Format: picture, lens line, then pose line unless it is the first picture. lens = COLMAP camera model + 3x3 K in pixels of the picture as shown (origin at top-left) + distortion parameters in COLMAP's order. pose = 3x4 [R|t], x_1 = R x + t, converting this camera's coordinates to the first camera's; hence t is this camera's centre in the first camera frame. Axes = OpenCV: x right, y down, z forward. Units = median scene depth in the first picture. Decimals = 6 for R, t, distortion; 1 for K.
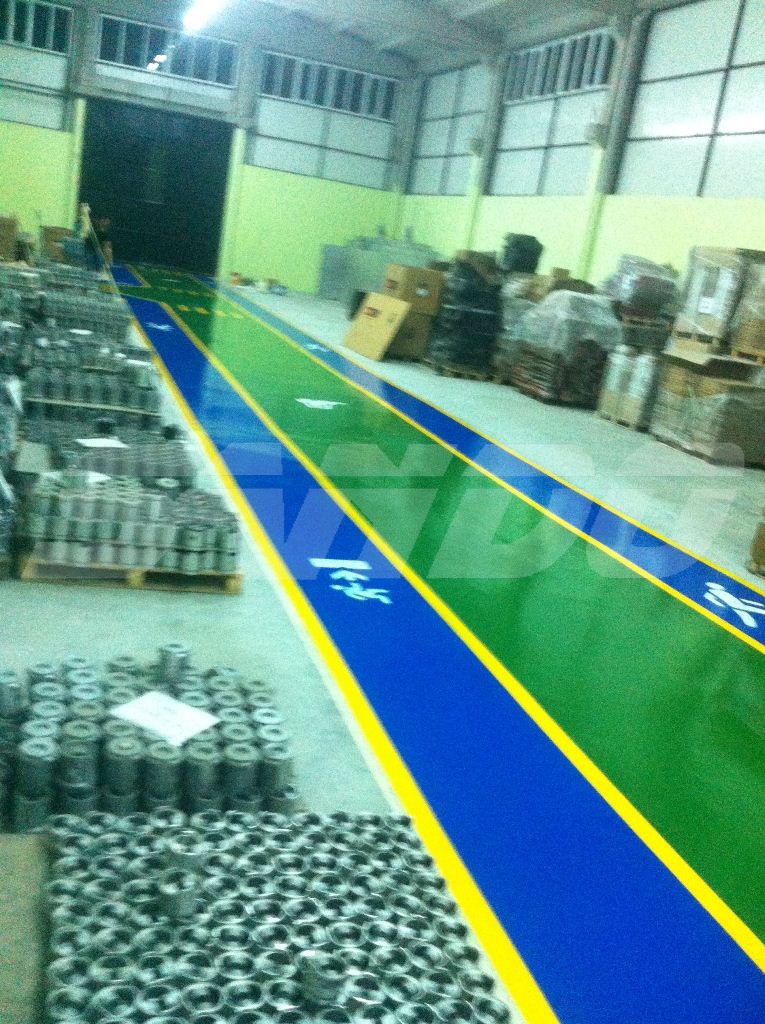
lens RADIAL K [[1025.5, 0, 382.5], [0, 1025.5, 512.0], [0, 0, 1]] dist [-0.043638, 0.009212]
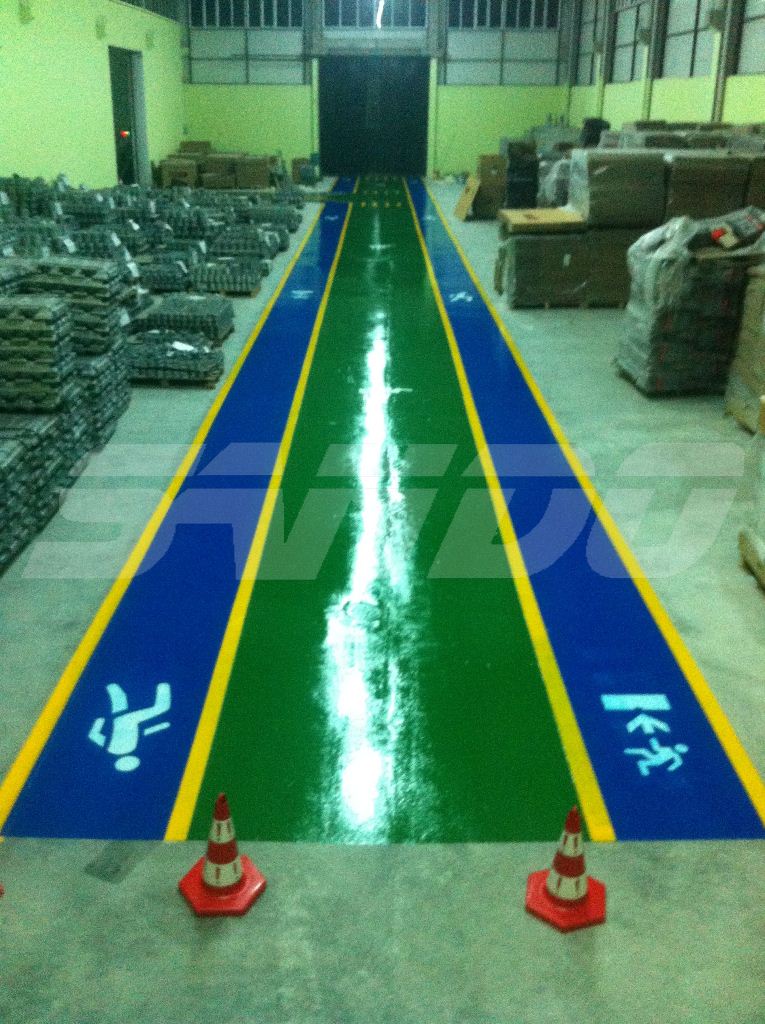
lens RADIAL K [[1025.5, 0, 382.5], [0, 1025.5, 512.0], [0, 0, 1]] dist [-0.043638, 0.009212]
pose [[0.944924, -0.036523, -0.325247, 0.212990], [0.069624, 0.993440, 0.090719, 0.083112], [0.319800, -0.108368, 0.941268, -0.330617]]
